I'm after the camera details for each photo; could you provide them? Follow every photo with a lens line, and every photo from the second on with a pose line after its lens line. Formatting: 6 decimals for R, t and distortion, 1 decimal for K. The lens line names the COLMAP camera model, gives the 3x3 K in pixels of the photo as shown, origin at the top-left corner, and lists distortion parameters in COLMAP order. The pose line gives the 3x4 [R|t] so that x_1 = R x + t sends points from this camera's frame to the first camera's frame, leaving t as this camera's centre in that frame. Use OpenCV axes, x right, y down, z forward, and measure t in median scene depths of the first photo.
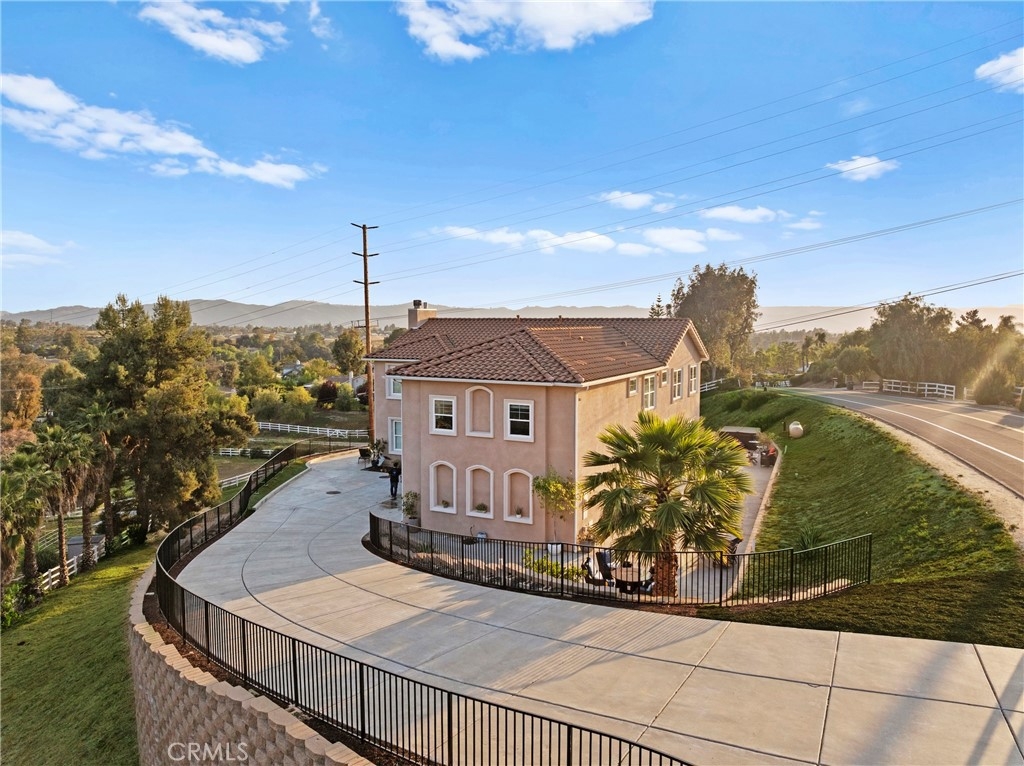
lens RADIAL K [[723.8, 0, 515.1], [0, 723.8, 383.2], [0, 0, 1]] dist [-0.038671, -0.003110]
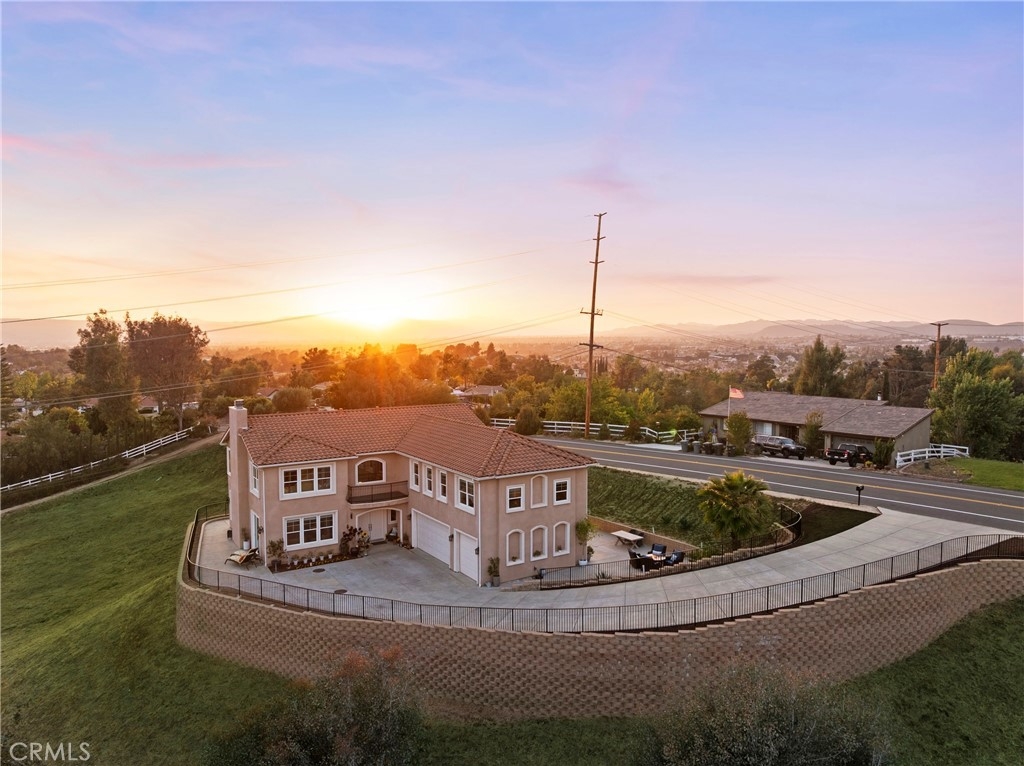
lens RADIAL K [[719.1, 0, 515.1], [0, 719.1, 379.3], [0, 0, 1]] dist [-0.038443, -0.000928]
pose [[0.509711, -0.053936, 0.858654, -0.887290], [0.074431, 0.997056, 0.018446, -0.148024], [-0.857120, 0.054509, 0.512224, 0.162431]]
